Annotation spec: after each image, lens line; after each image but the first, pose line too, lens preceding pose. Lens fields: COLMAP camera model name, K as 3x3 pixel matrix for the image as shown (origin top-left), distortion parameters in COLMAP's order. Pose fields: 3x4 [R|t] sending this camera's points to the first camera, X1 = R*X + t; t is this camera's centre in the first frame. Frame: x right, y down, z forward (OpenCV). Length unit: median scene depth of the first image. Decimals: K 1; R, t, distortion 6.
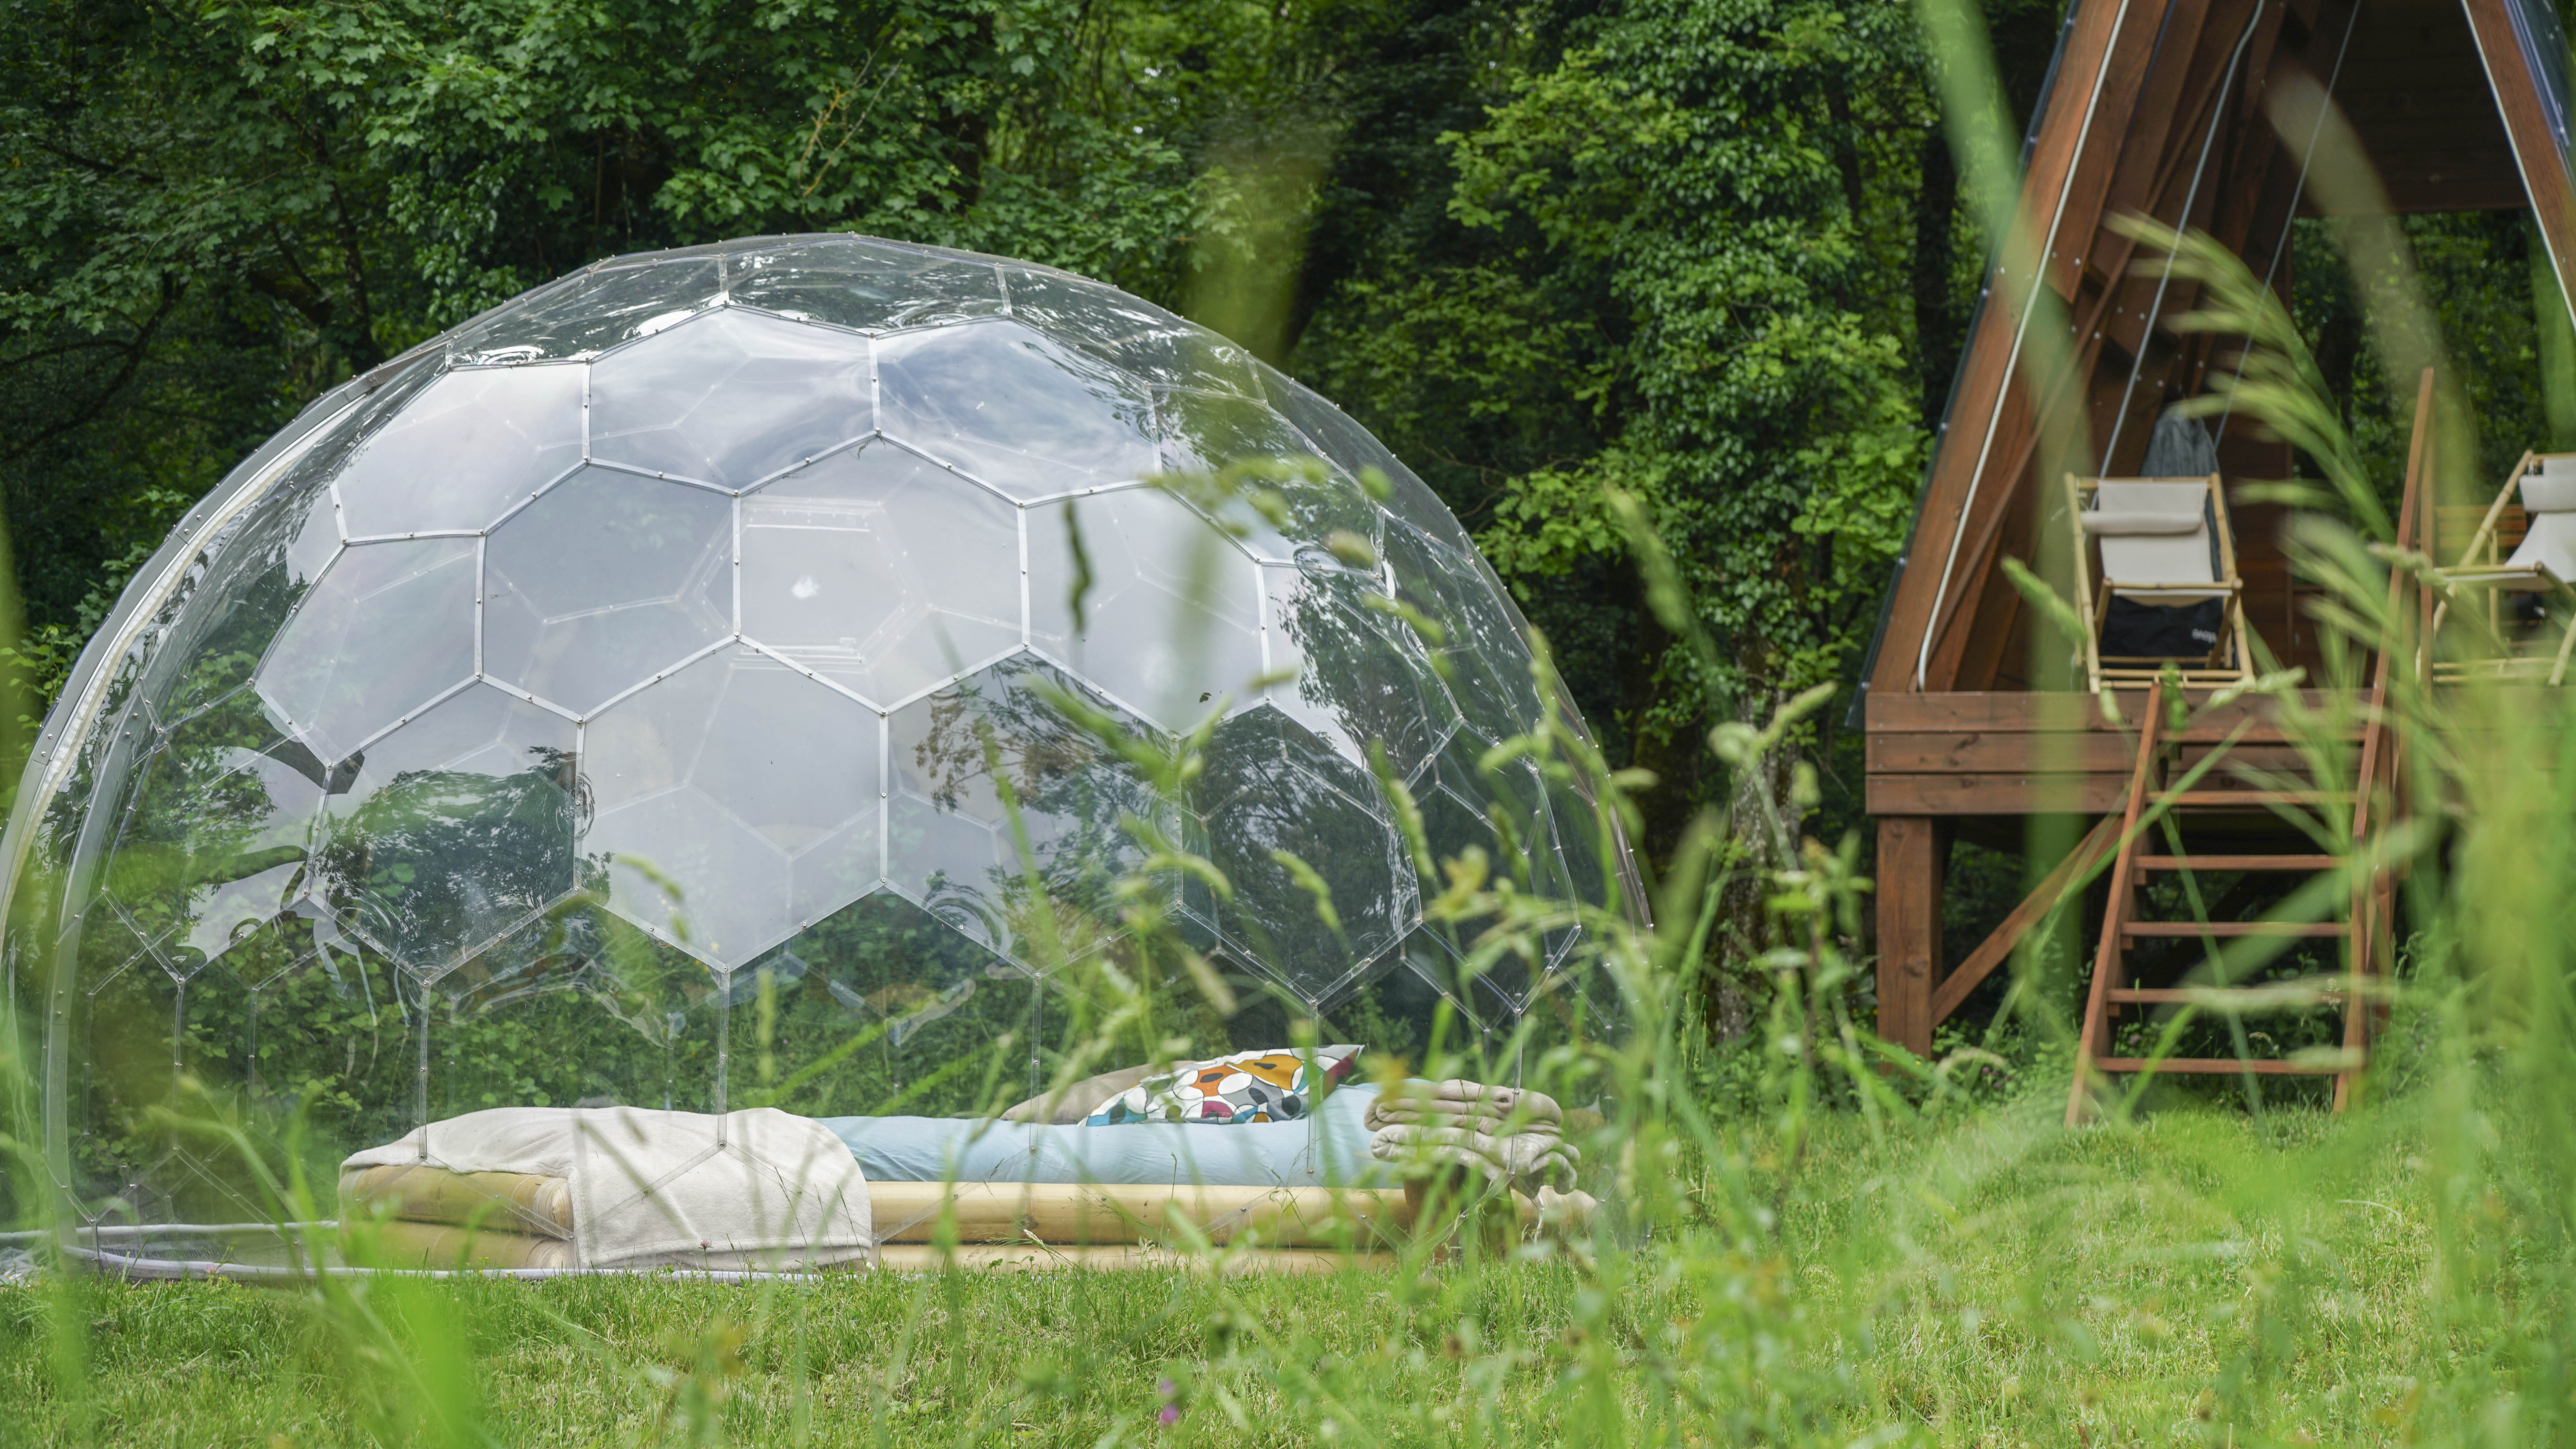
lens RADIAL K [[5076.9, 0, 1287.8], [0, 5076.9, 731.1], [0, 0, 1]] dist [0.029789, 0.000000]
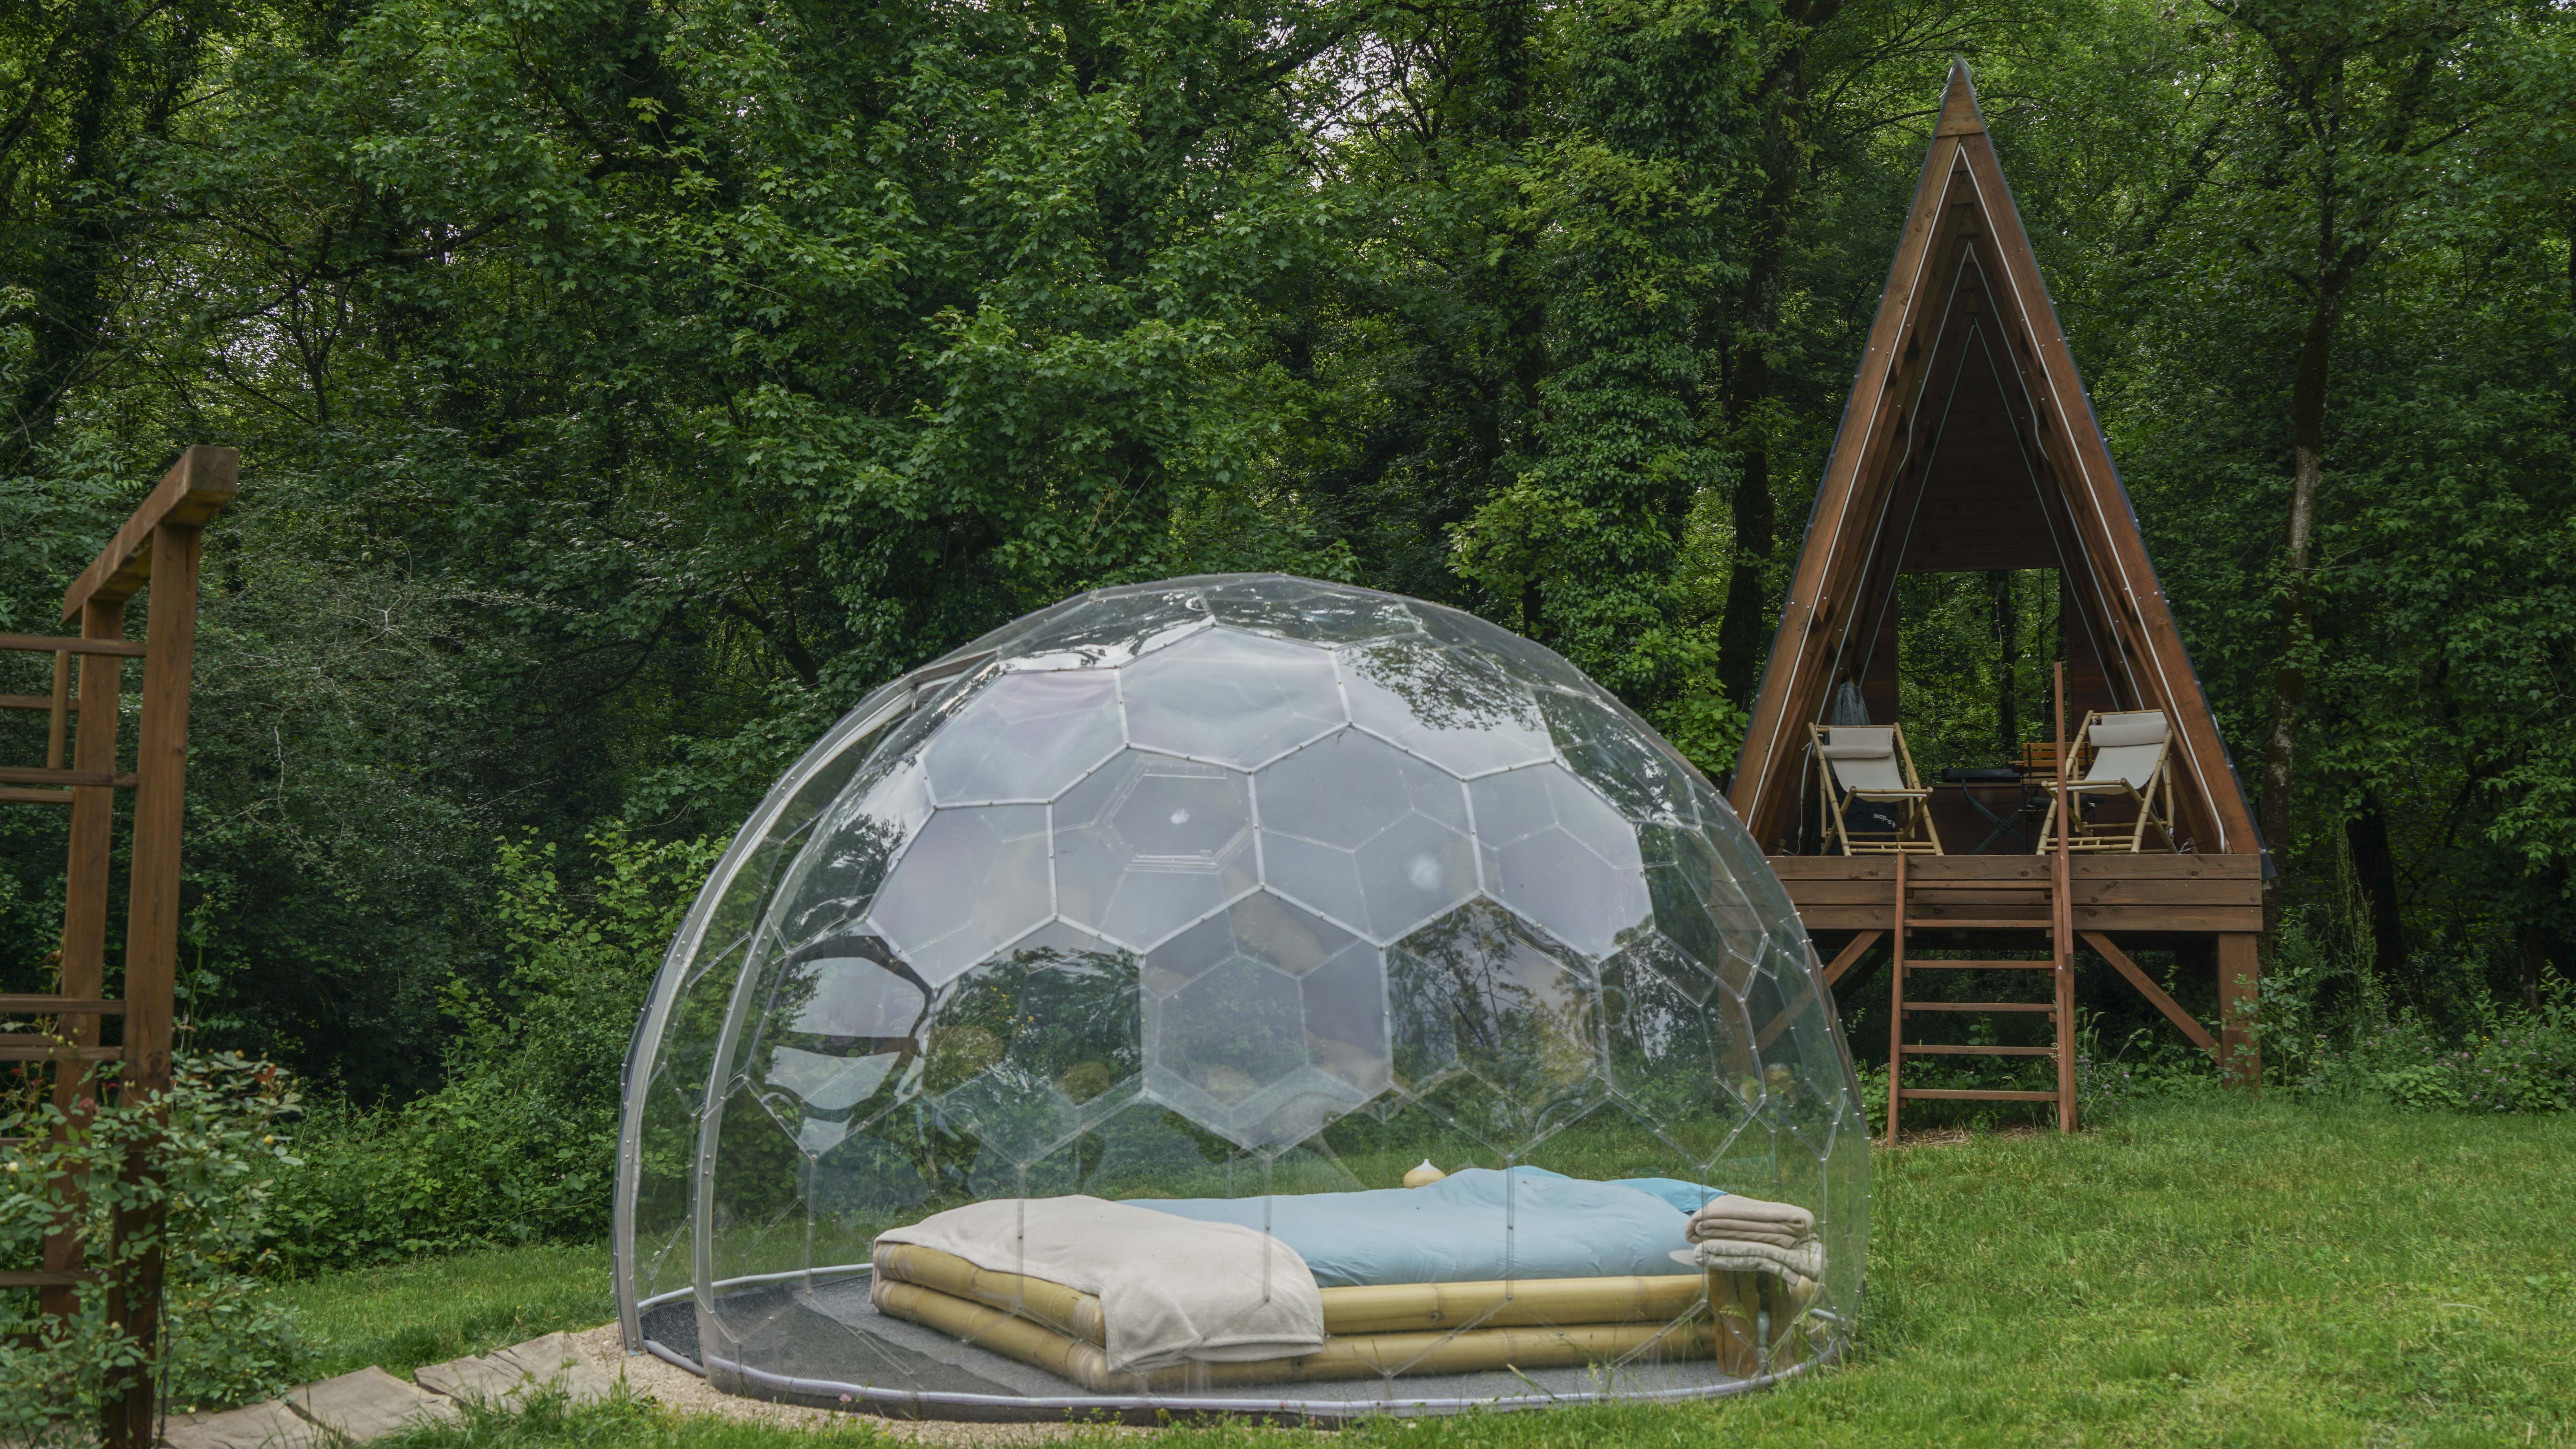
lens RADIAL K [[2462.0, 0, 1290.1], [0, 2462.0, 705.3], [0, 0, 1]] dist [0.023675, 0.000000]
pose [[0.998132, 0.000780, 0.061094, -0.076236], [0.002206, 0.998806, -0.048795, -0.018423], [-0.061059, 0.048839, 0.996939, 0.208316]]
